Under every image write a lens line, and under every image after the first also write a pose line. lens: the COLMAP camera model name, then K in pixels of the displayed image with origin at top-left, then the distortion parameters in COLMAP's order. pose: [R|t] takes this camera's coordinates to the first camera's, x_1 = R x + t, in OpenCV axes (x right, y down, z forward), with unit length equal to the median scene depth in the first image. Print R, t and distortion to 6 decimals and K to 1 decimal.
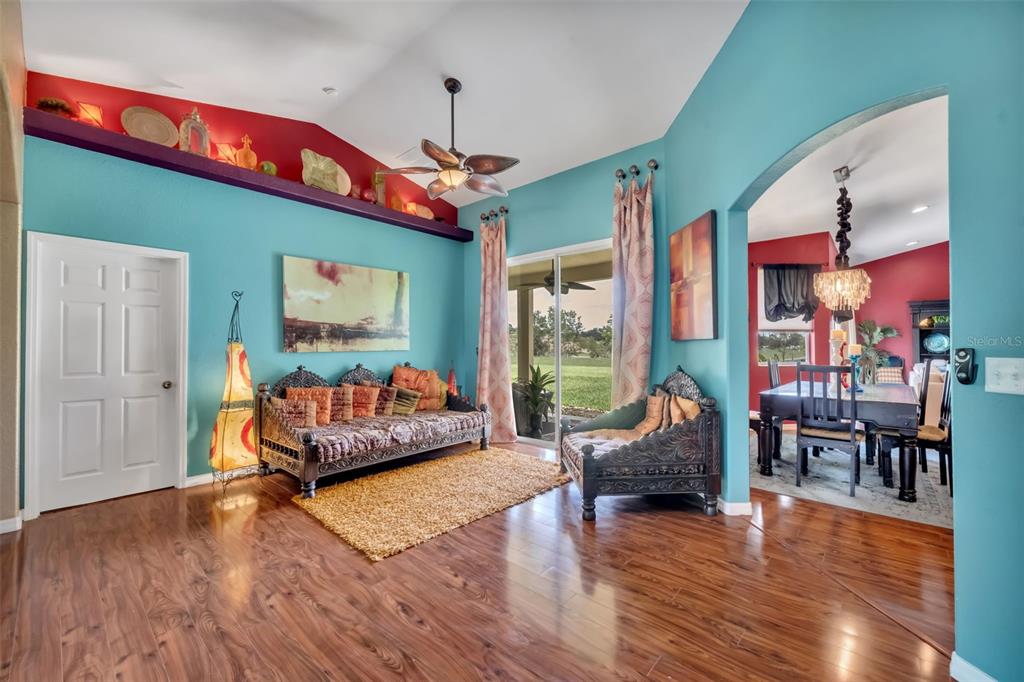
lens RADIAL K [[420.5, 0, 510.8], [0, 420.5, 342.9], [0, 0, 1]] dist [-0.000896, 0.000124]
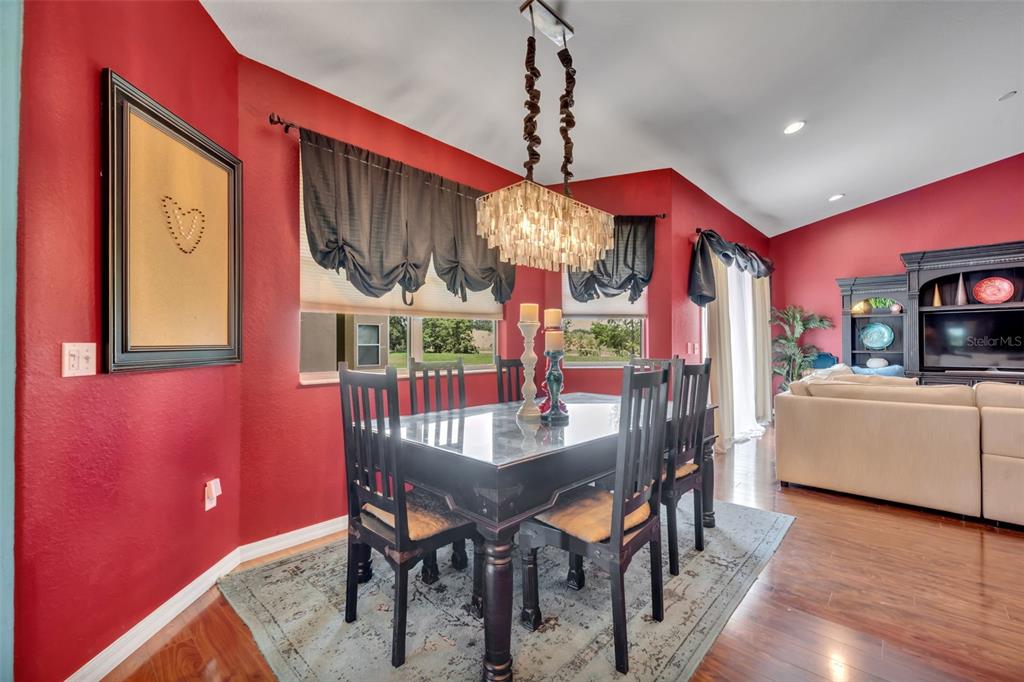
lens RADIAL K [[420.5, 0, 510.8], [0, 420.5, 342.9], [0, 0, 1]] dist [-0.000896, 0.000124]
pose [[0.999398, -0.003959, -0.034476, 0.400139], [0.004018, 0.999991, 0.001635, 0.009257], [0.034469, -0.001772, 0.999404, 0.243634]]
